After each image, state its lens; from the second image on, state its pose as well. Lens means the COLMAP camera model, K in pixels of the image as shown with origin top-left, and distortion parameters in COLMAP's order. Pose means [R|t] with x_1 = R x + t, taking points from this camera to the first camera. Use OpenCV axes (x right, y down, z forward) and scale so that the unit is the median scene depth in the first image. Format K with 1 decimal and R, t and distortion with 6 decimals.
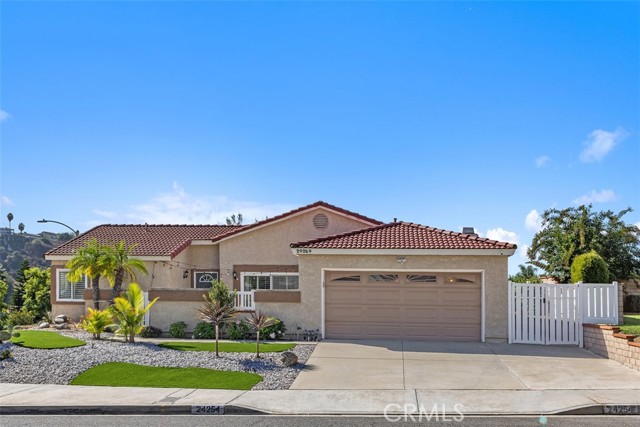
lens RADIAL K [[1015.6, 0, 319.6], [0, 1015.6, 213.5], [0, 0, 1]] dist [0.149715, 0.000000]
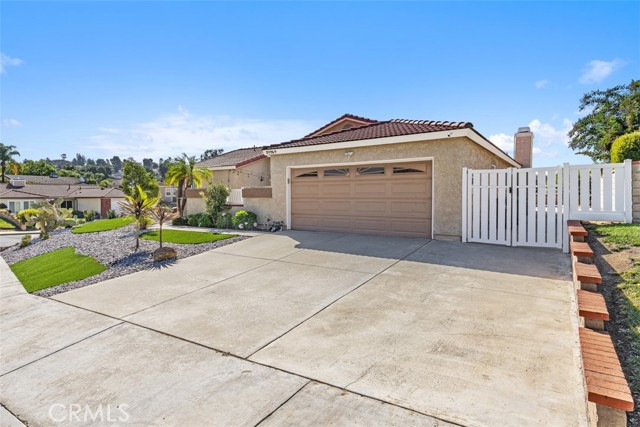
lens RADIAL K [[380.5, 0, 321.1], [0, 380.5, 200.0], [0, 0, 1]] dist [0.010913, 0.001477]
pose [[0.809713, -0.008718, -0.586761, 0.273994], [0.064501, 0.995154, 0.074223, 0.061690], [0.583270, -0.097946, 0.806351, 0.681829]]
